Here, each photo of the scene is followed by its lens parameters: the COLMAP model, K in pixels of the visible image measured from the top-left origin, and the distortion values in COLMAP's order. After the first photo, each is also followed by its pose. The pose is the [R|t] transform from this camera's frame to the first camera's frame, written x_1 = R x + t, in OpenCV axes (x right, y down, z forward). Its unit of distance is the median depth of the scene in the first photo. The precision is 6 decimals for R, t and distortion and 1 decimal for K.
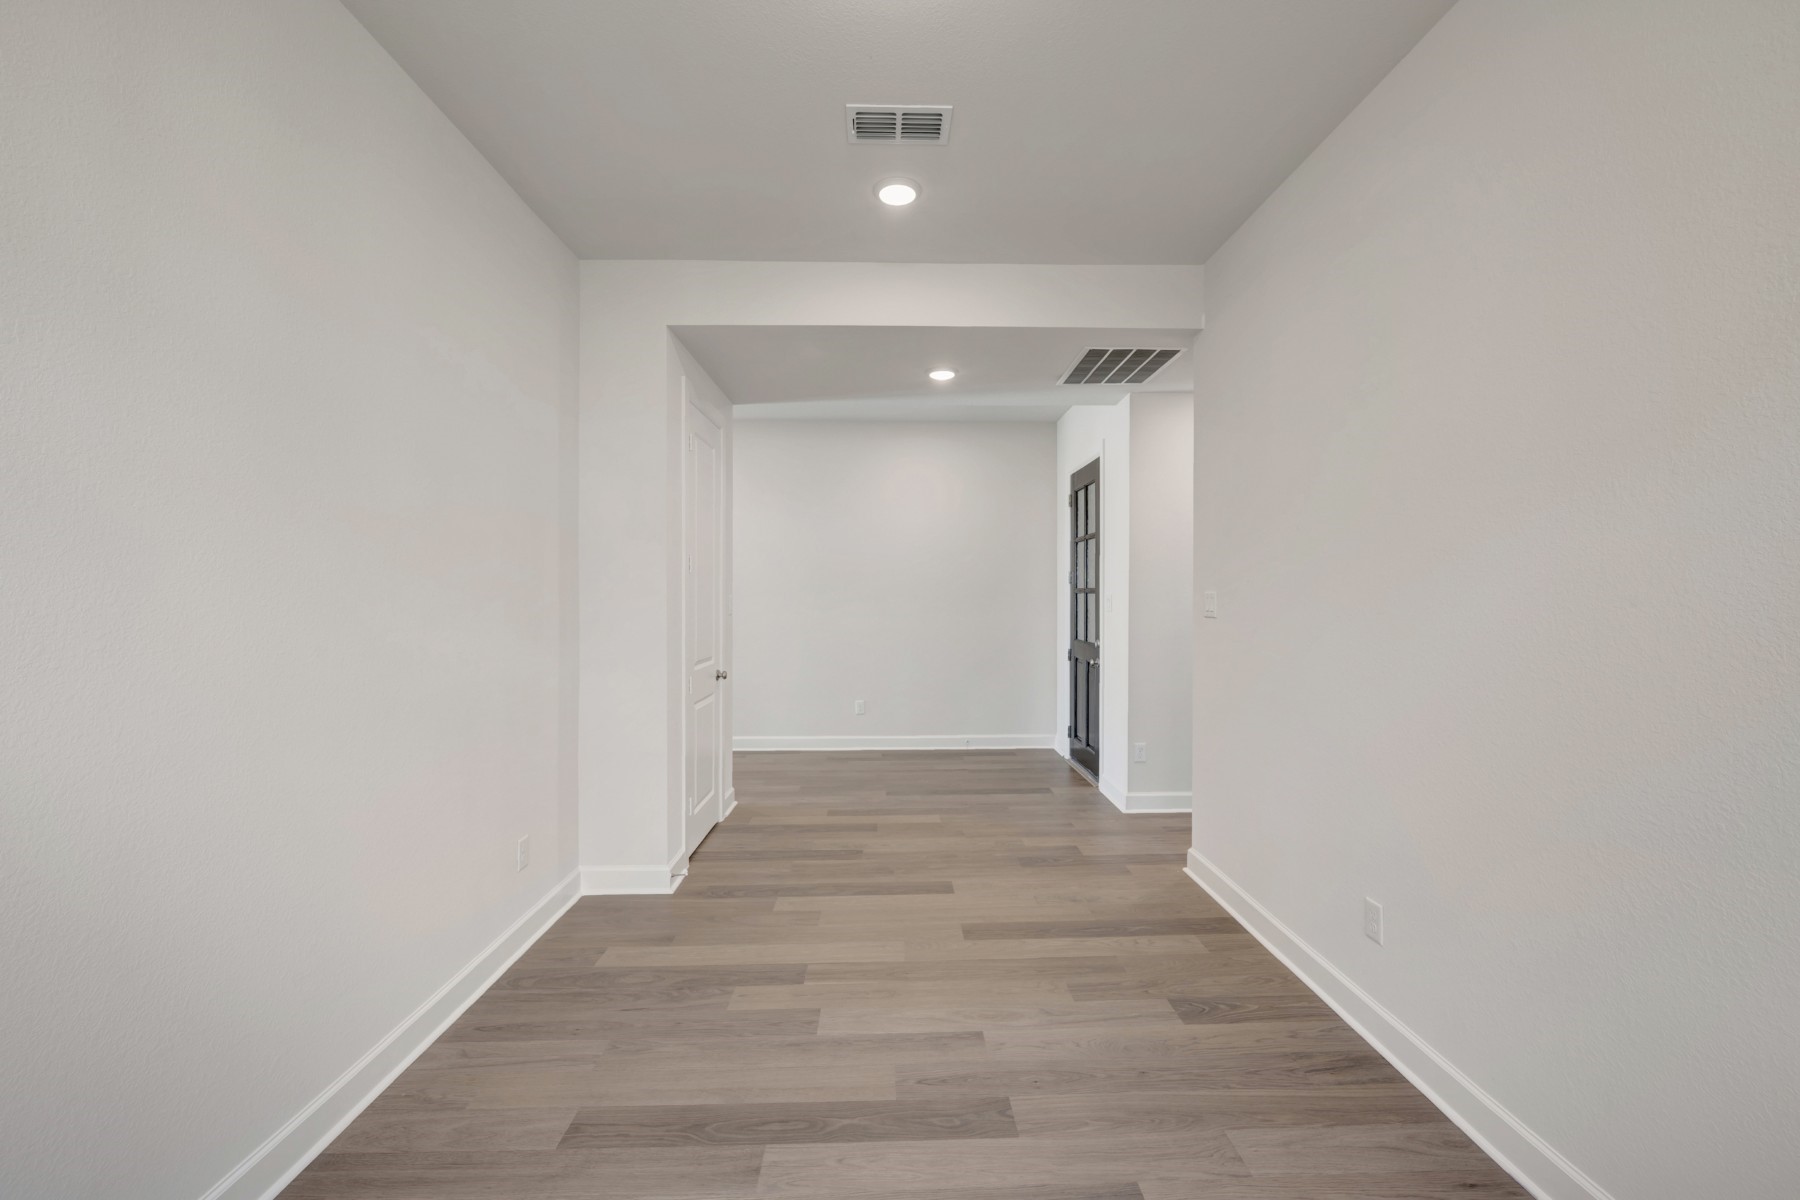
lens RADIAL K [[711.7, 0, 902.8], [0, 711.7, 597.0], [0, 0, 1]] dist [0.004394, -0.000833]
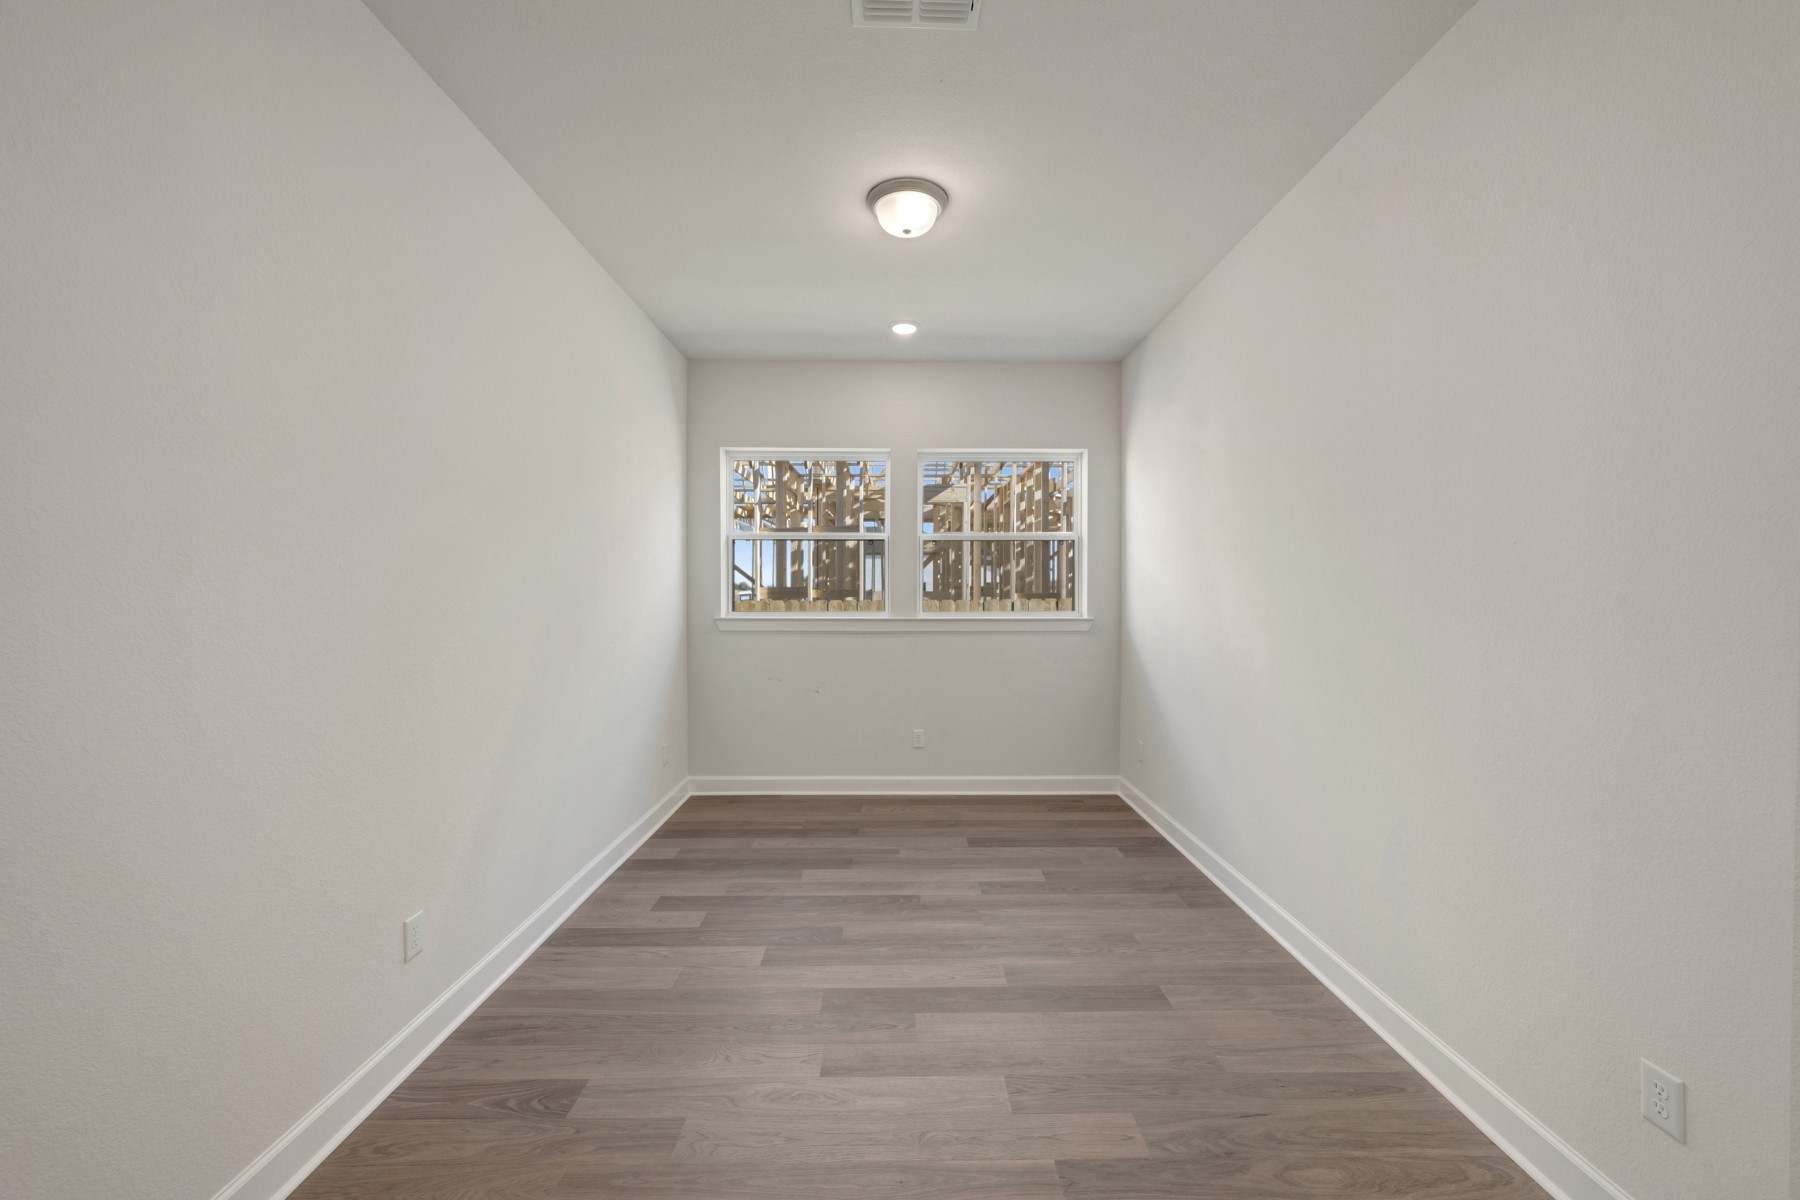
lens RADIAL K [[711.7, 0, 901.4], [0, 711.7, 594.1], [0, 0, 1]] dist [0.004394, -0.000833]
pose [[-0.999861, 0.007287, 0.014997, -0.008167], [0.007445, 0.999917, 0.010545, -0.007082], [-0.014918, 0.010655, -0.999832, 1.874671]]
